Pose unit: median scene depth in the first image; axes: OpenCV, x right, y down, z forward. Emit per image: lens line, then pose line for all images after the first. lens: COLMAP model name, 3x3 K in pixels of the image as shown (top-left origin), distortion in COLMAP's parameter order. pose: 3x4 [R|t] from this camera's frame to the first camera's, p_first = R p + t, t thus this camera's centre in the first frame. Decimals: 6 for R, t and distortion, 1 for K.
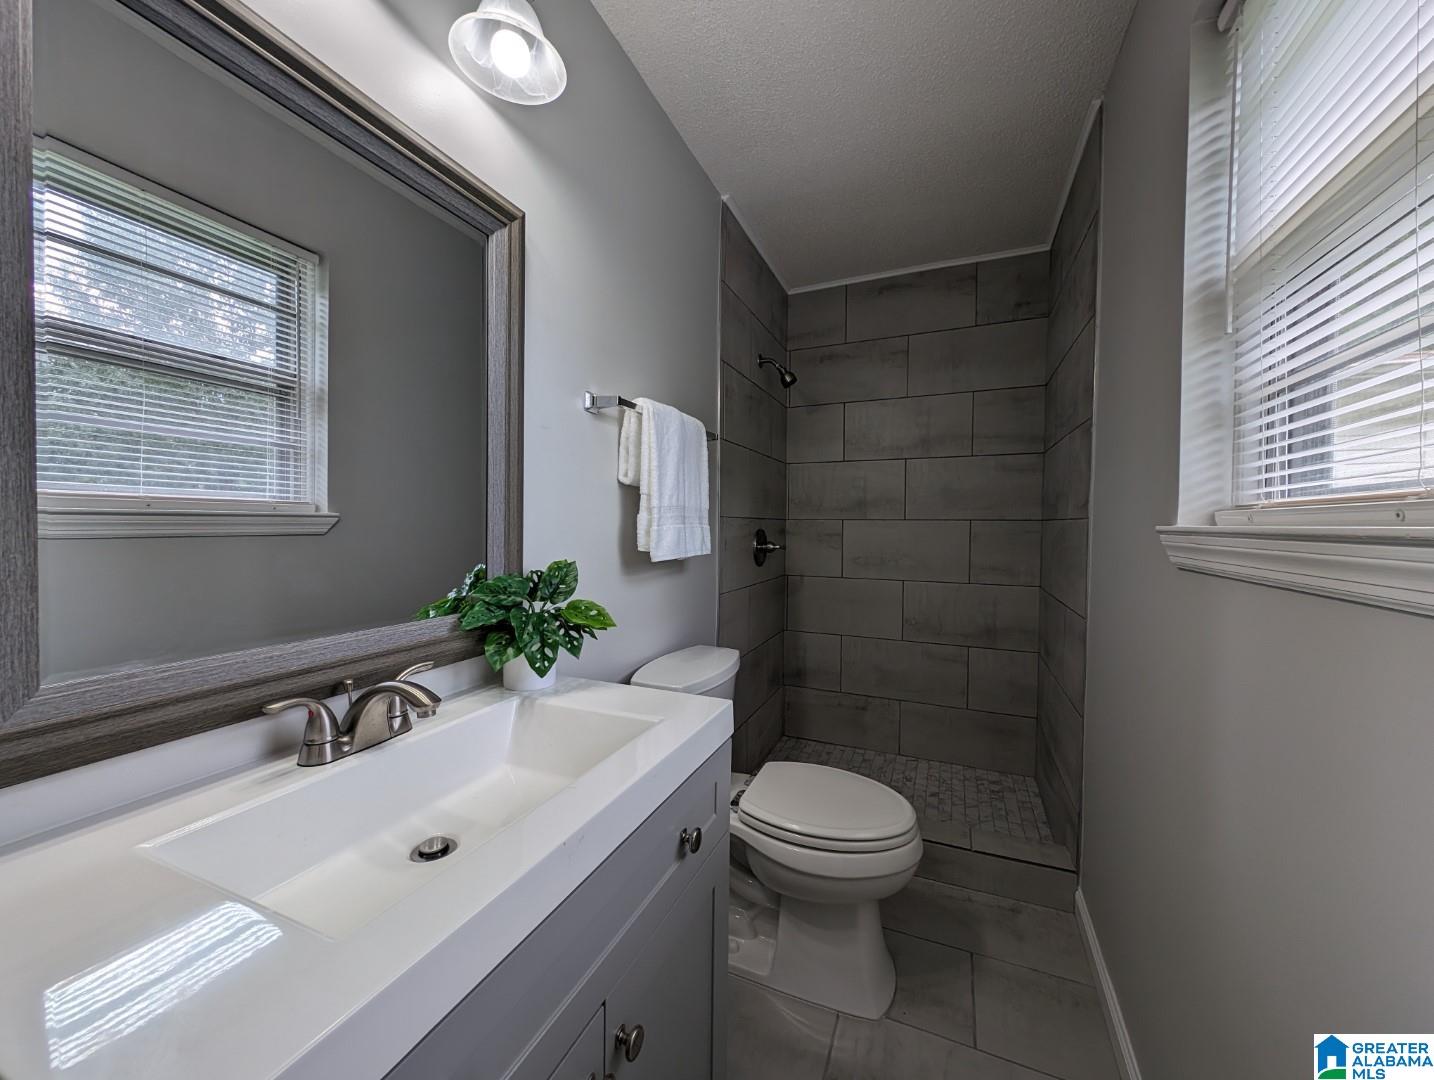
lens RADIAL K [[542.3, 0, 716.3], [0, 542.3, 540.8], [0, 0, 1]] dist [0.005368, -0.000541]
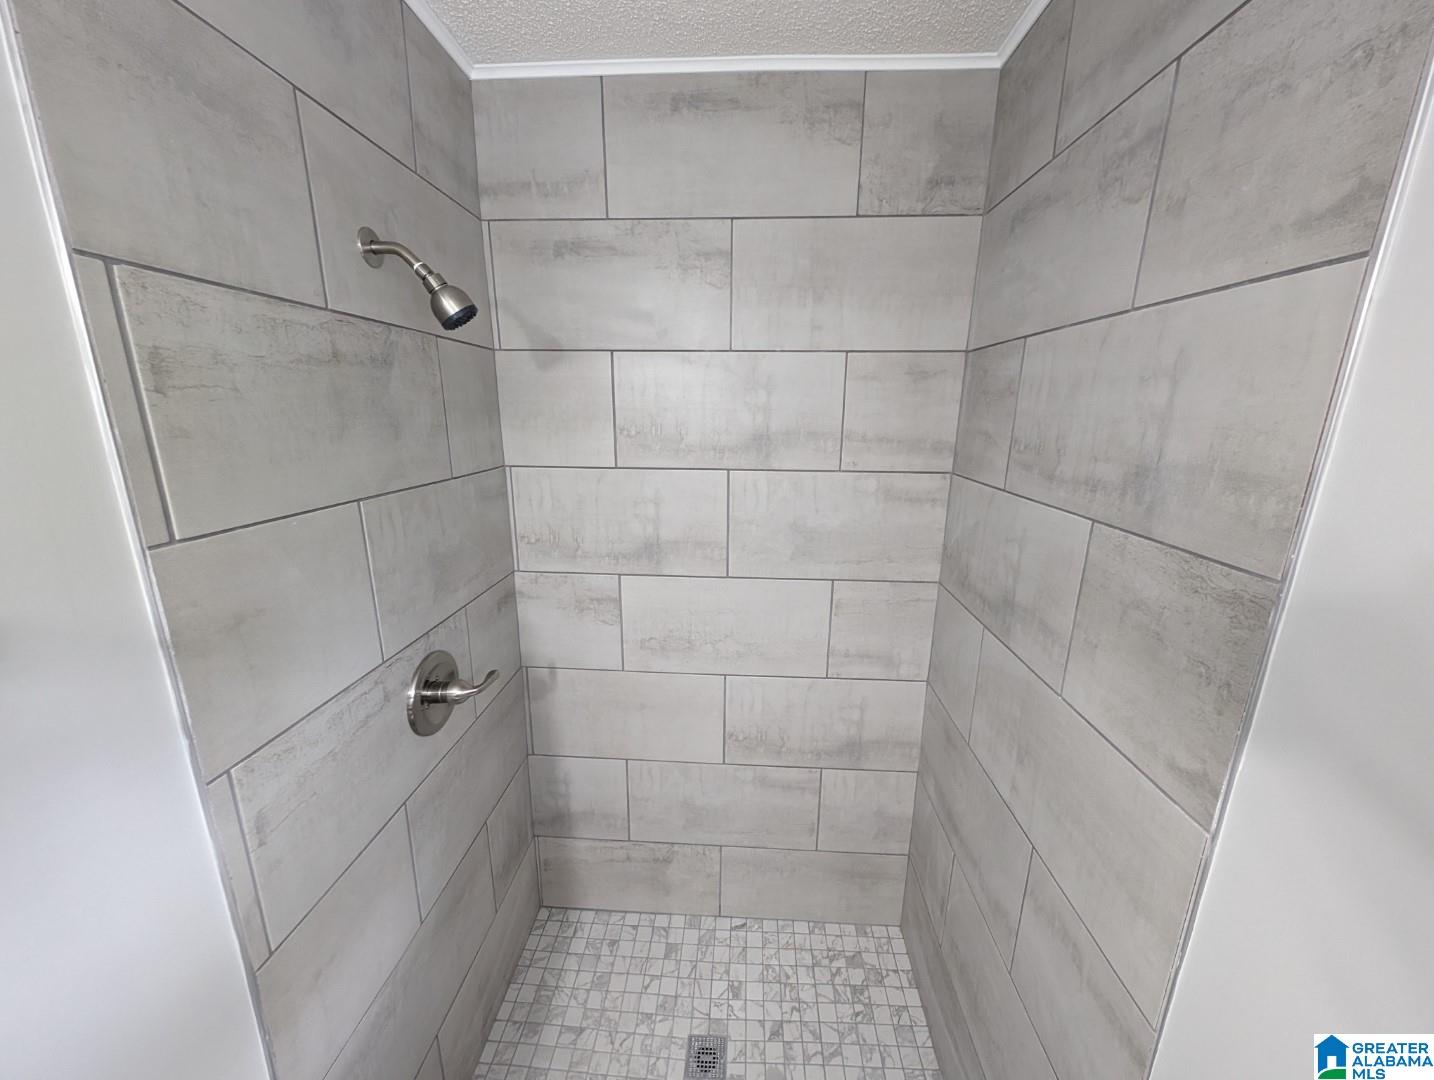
lens RADIAL K [[542.3, 0, 723.3], [0, 542.3, 539.4], [0, 0, 1]] dist [0.005368, -0.000541]
pose [[0.936083, -0.079793, 0.342611, 0.154639], [0.005512, 0.977143, 0.212514, -0.199122], [-0.351737, -0.197042, 0.915126, 0.495468]]
